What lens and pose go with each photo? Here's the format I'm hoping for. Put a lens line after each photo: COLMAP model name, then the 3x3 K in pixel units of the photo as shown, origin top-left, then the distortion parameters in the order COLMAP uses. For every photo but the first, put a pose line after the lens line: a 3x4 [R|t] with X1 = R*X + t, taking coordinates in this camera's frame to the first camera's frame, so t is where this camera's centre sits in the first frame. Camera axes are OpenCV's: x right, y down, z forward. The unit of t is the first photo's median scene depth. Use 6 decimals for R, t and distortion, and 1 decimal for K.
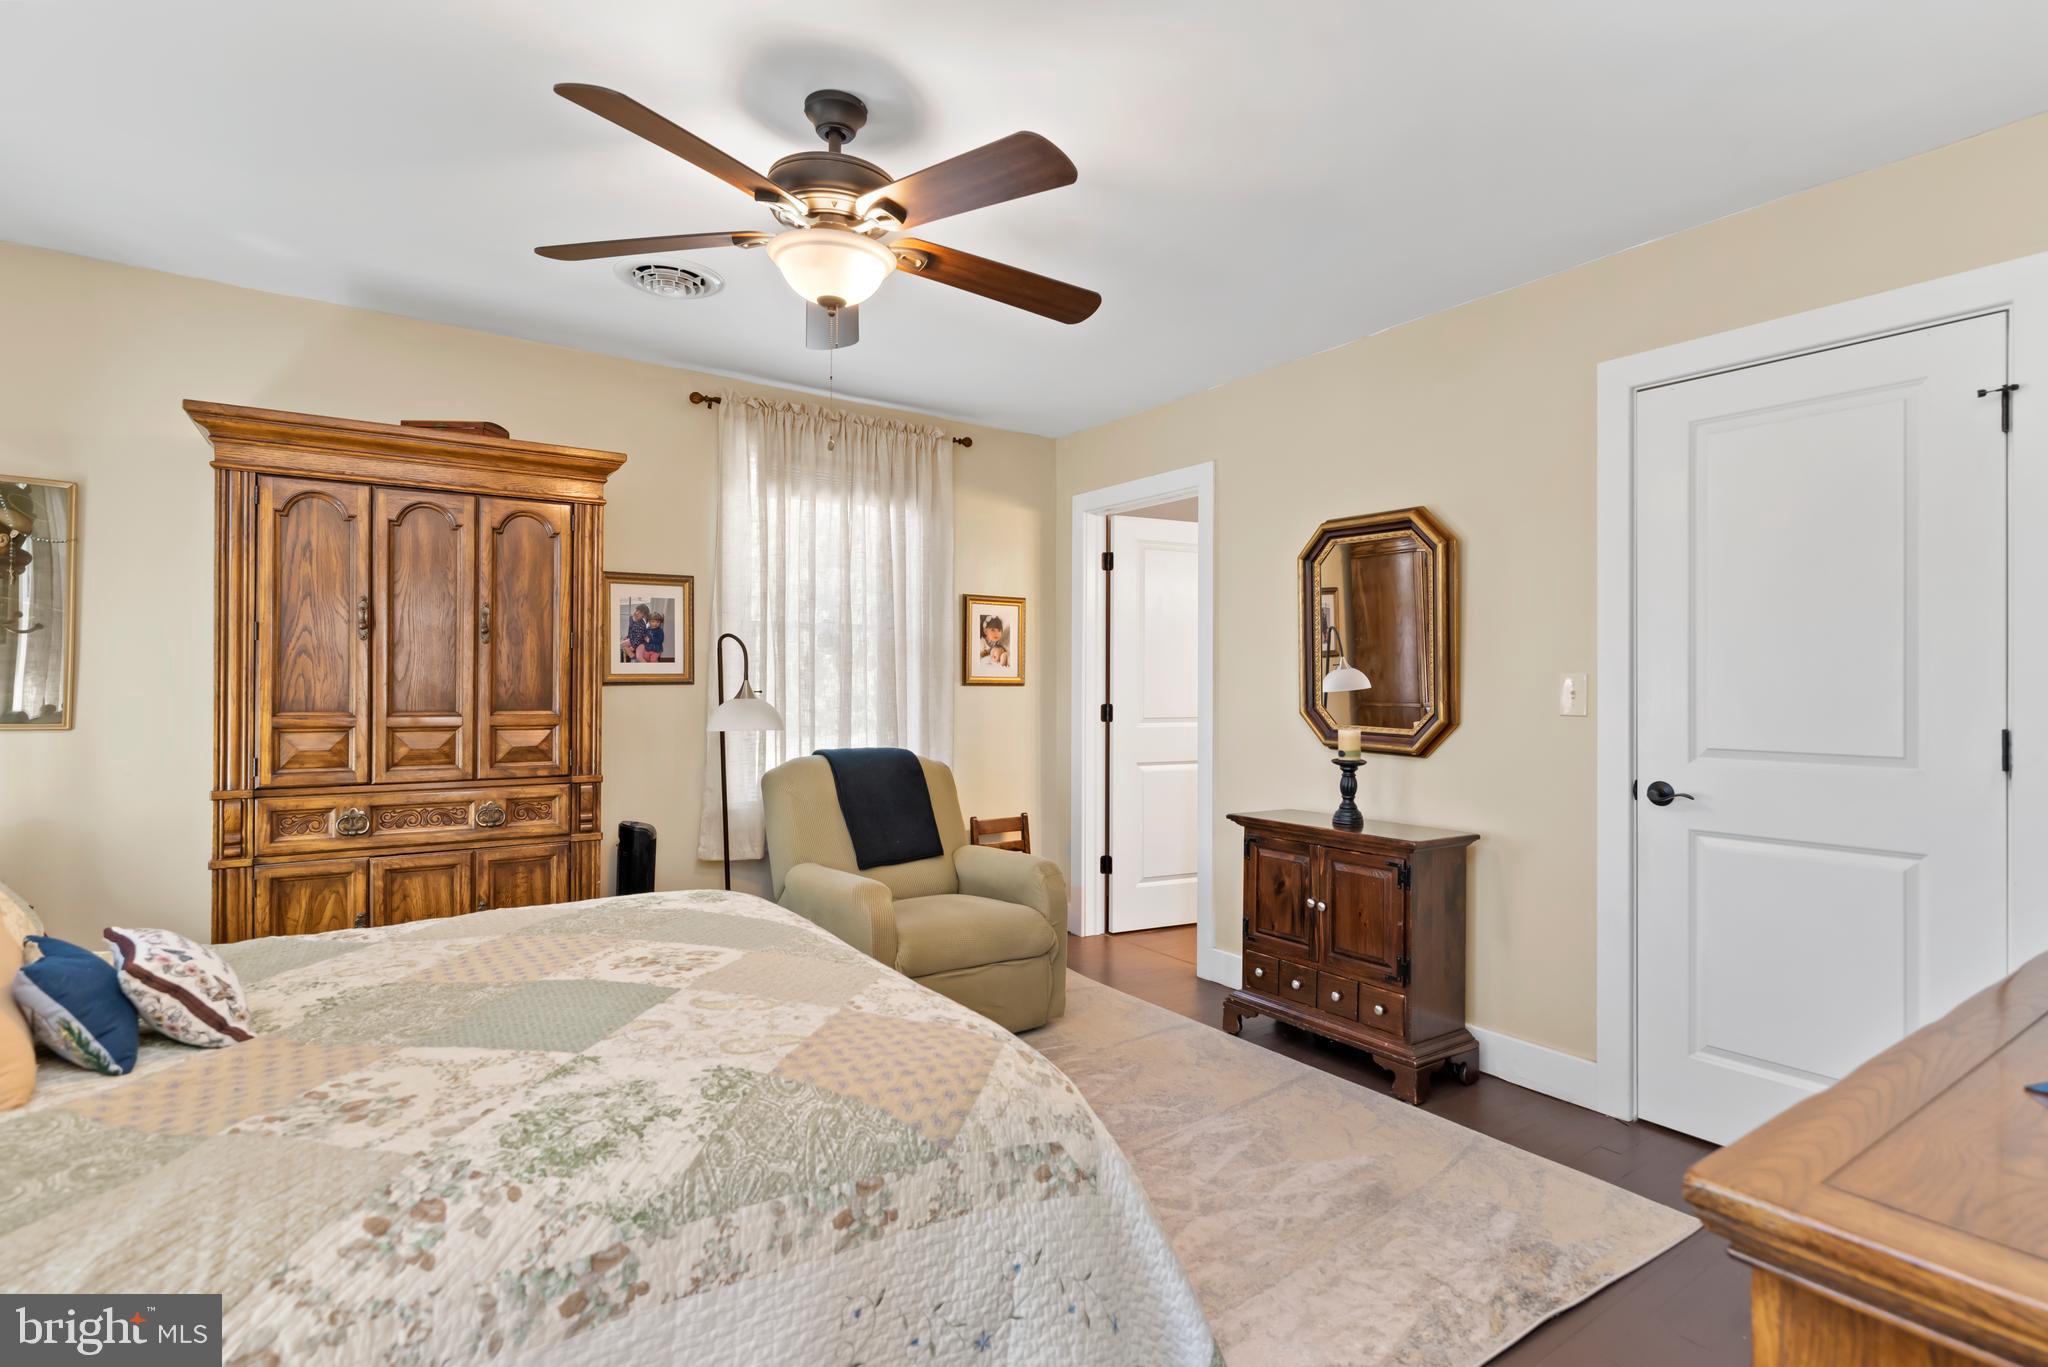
lens RADIAL K [[995.1, 0, 1029.5], [0, 995.1, 679.1], [0, 0, 1]] dist [-0.003142, -0.000463]
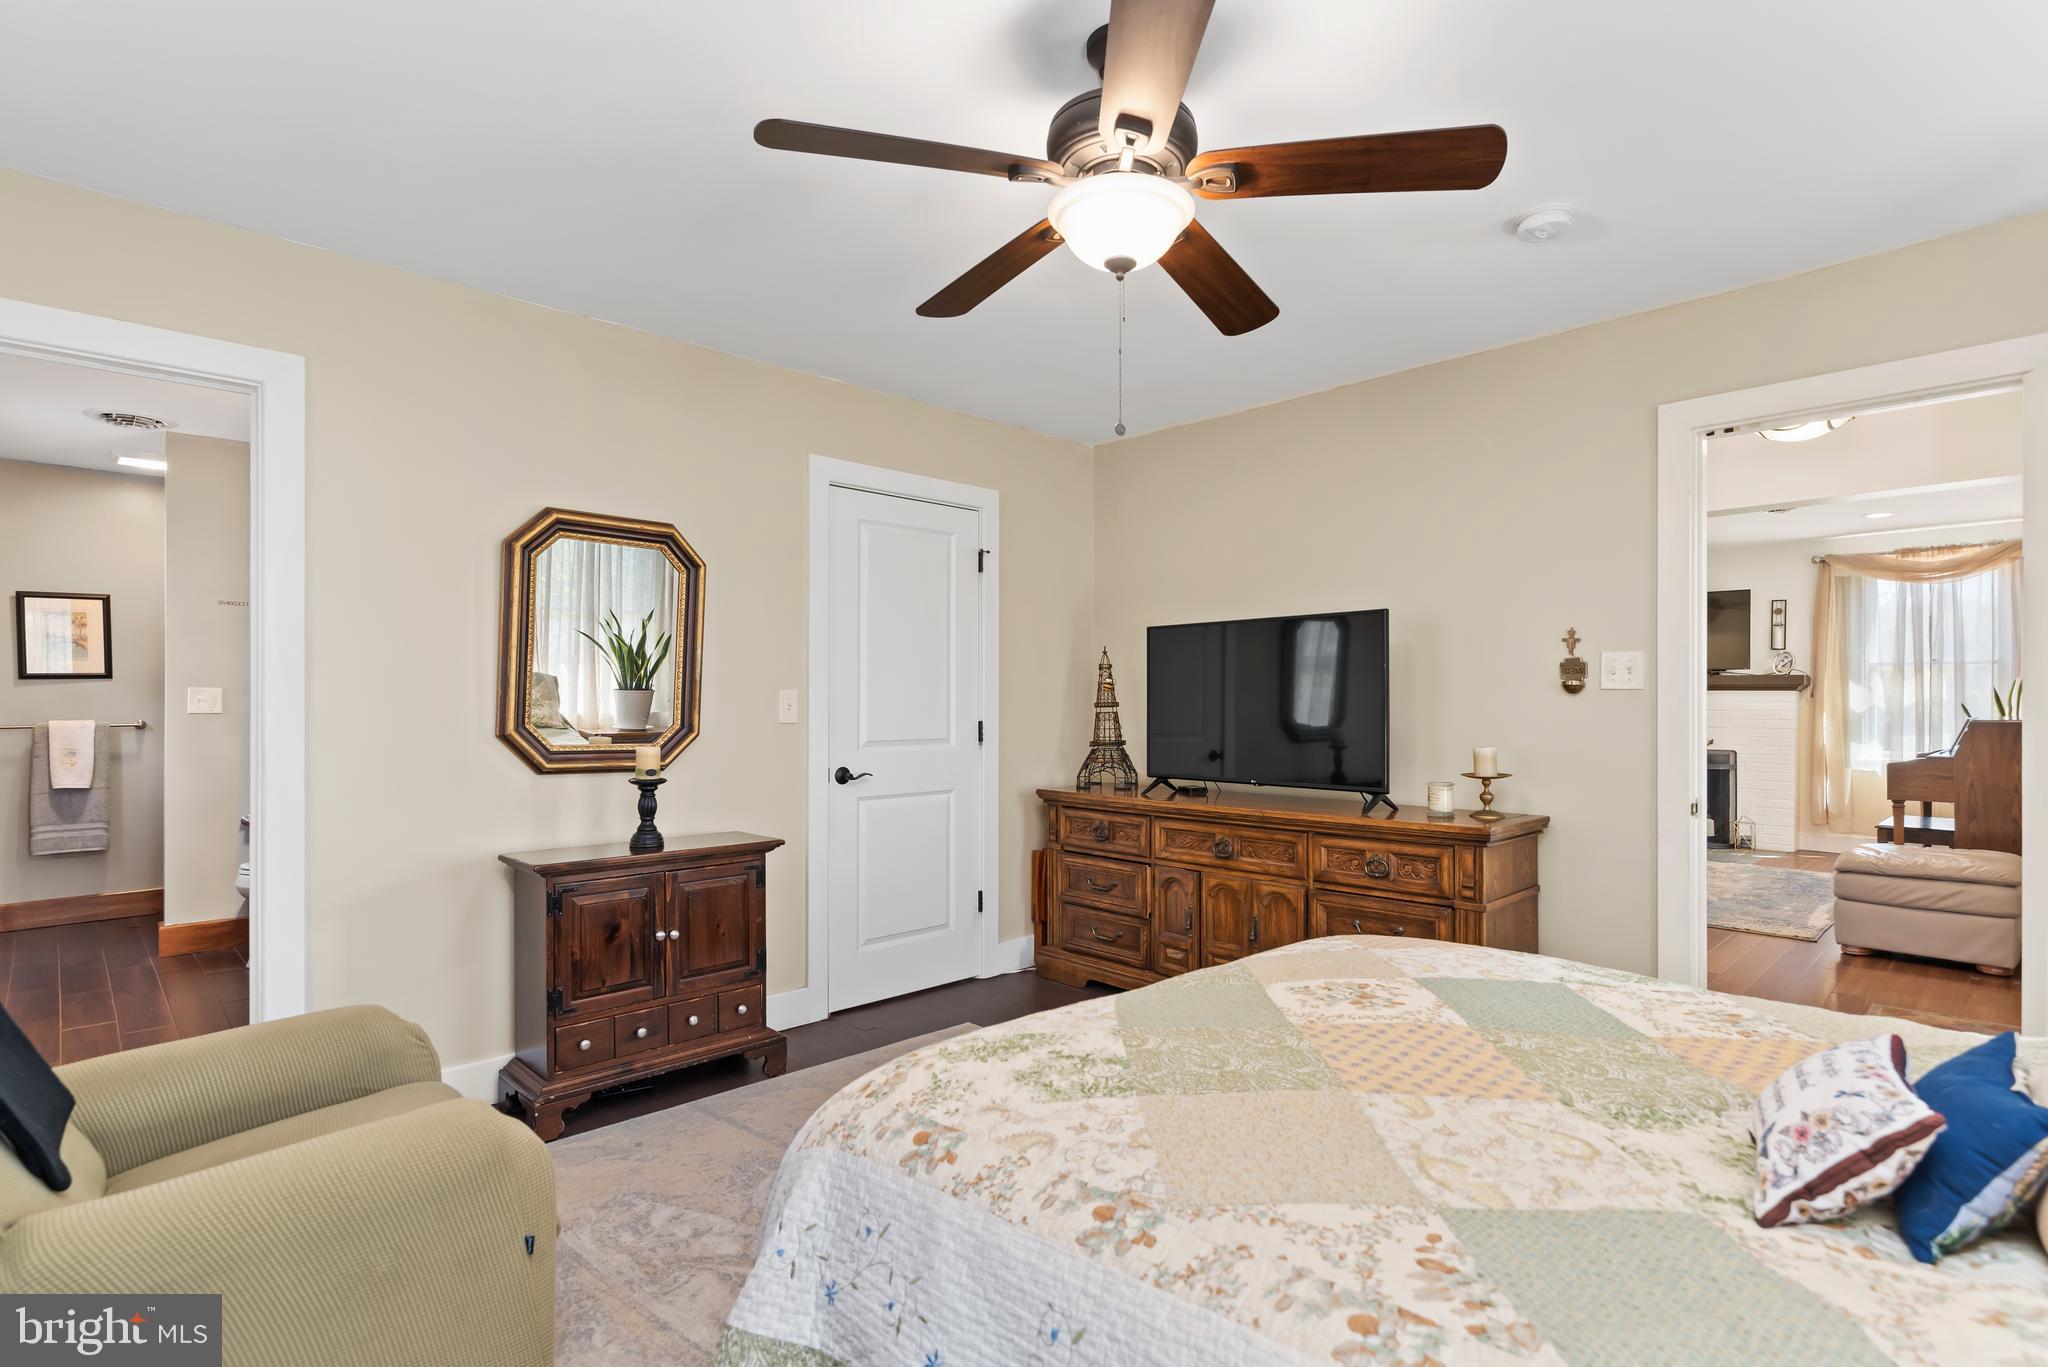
lens RADIAL K [[995.1, 0, 1064.6], [0, 995.1, 696.0], [0, 0, 1]] dist [-0.003142, -0.000463]
pose [[-0.159784, -0.001249, 0.987151, -0.726189], [-0.007527, 0.999972, 0.000047, -0.000453], [-0.987123, -0.007423, -0.159789, 0.819419]]
